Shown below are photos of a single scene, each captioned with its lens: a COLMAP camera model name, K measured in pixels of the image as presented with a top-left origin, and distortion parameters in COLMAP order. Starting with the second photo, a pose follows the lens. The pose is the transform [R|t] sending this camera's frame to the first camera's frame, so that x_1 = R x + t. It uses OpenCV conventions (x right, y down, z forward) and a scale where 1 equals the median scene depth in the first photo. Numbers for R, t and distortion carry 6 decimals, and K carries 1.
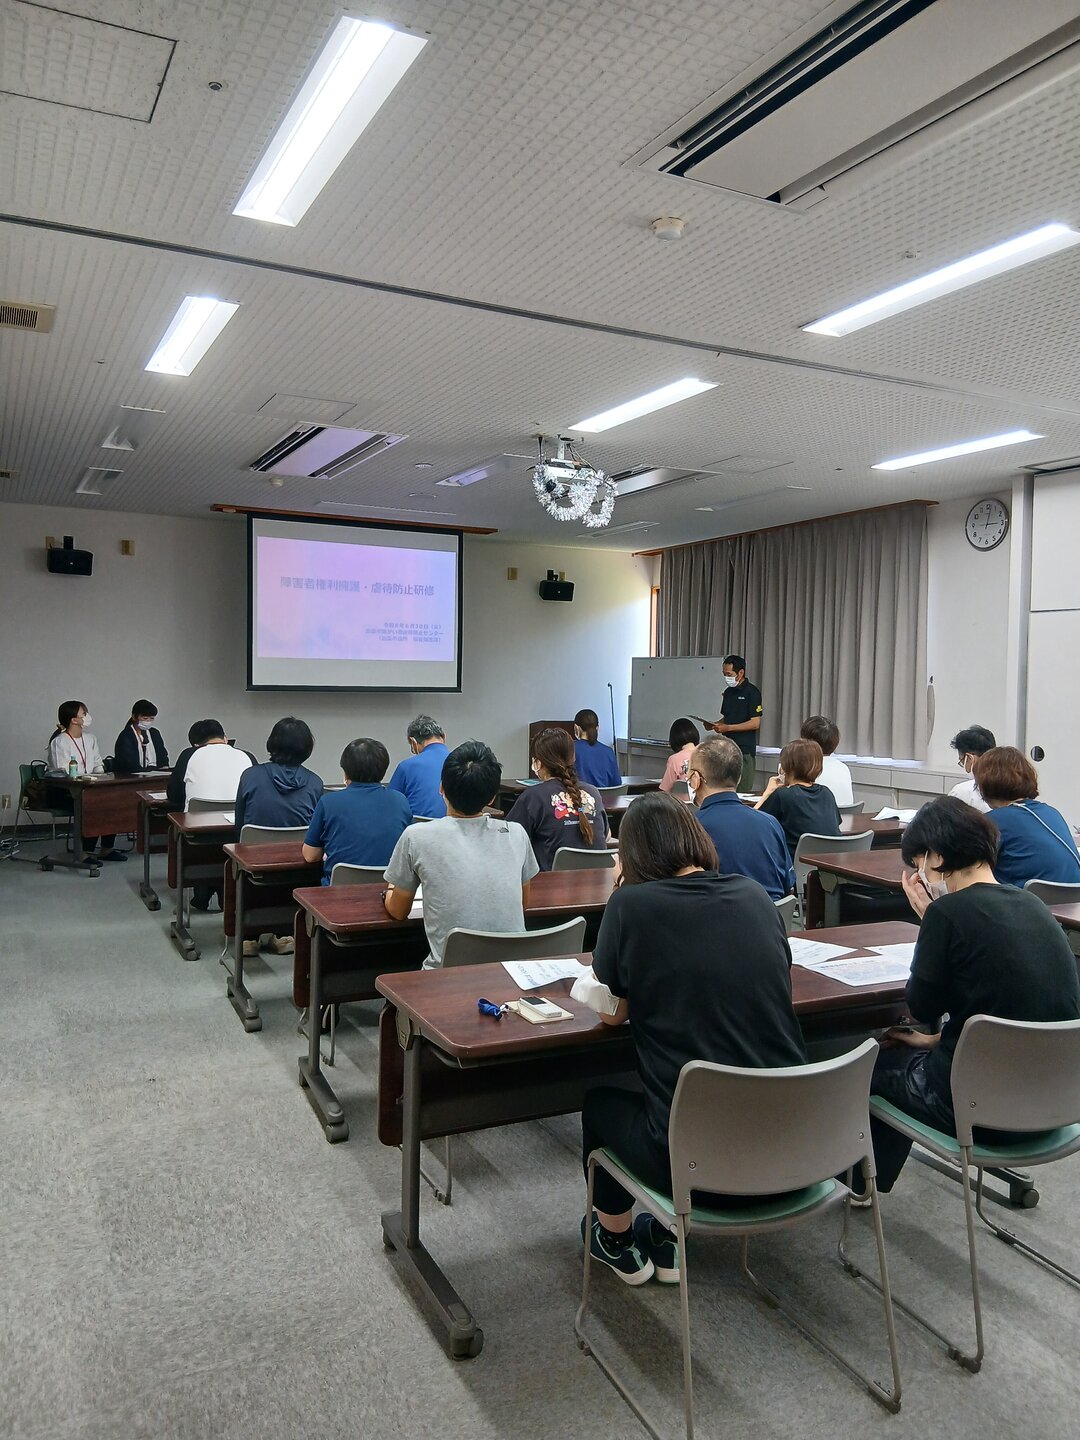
lens RADIAL K [[1100.3, 0, 553.3], [0, 1100.3, 716.6], [0, 0, 1]] dist [0.002551, -0.022600]
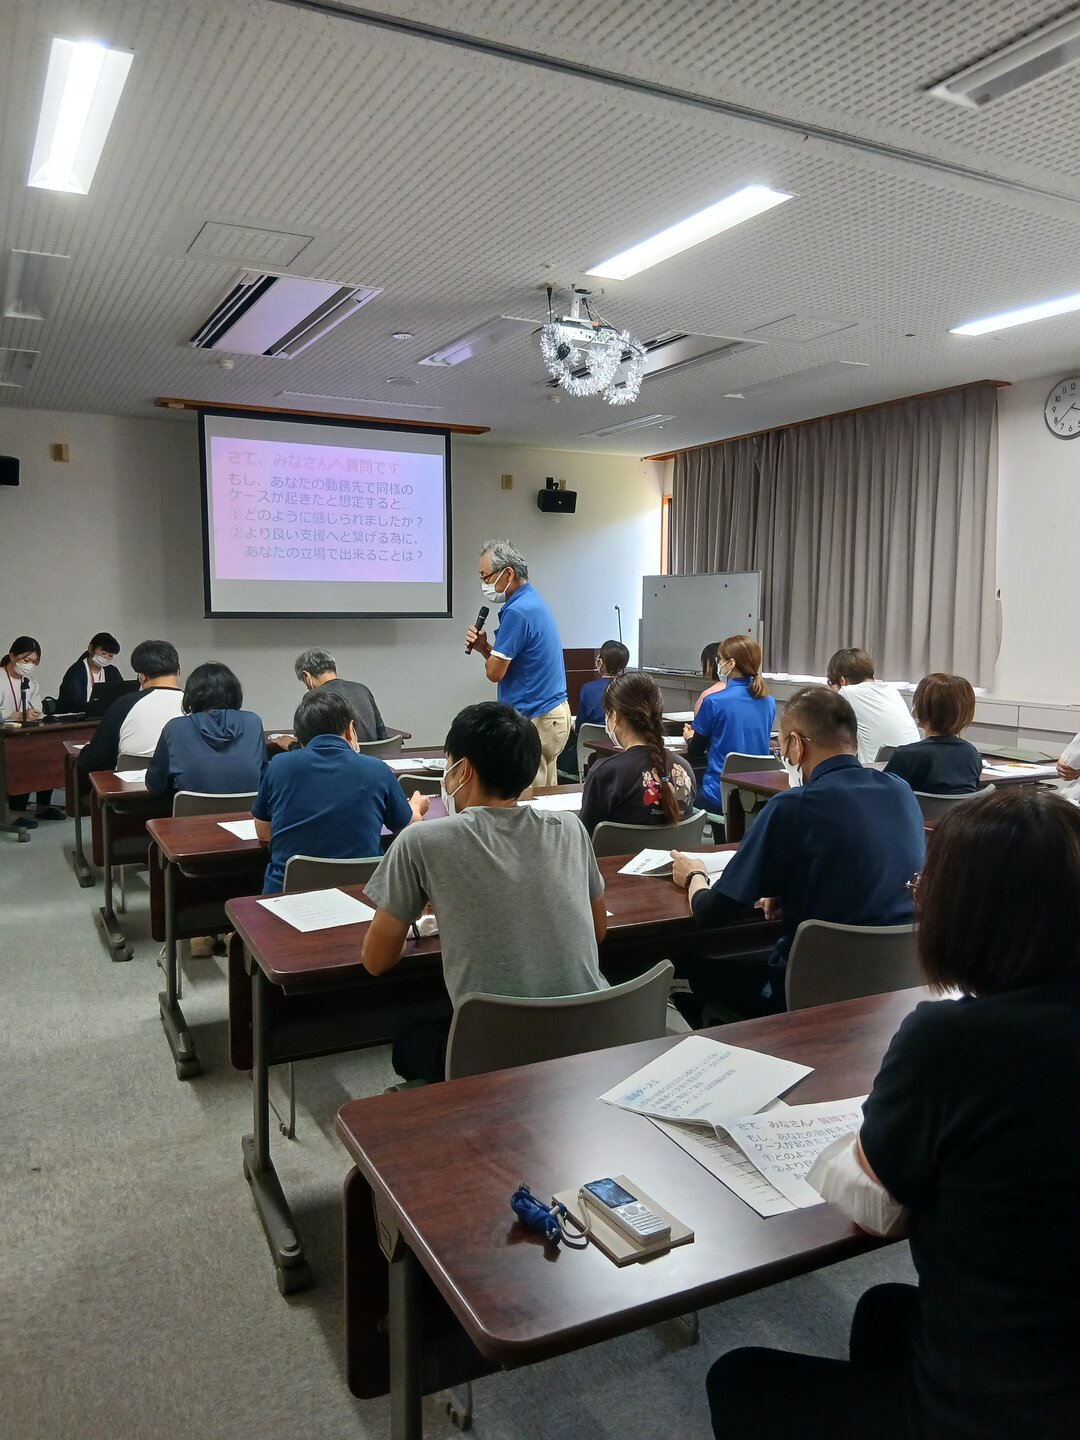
lens RADIAL K [[1100.3, 0, 531.3], [0, 1100.3, 730.3], [0, 0, 1]] dist [0.002551, -0.022600]
pose [[0.999873, -0.013378, -0.008632, -0.020993], [0.014009, 0.996877, 0.077714, 0.000724], [0.007566, -0.077825, 0.996938, 0.175869]]
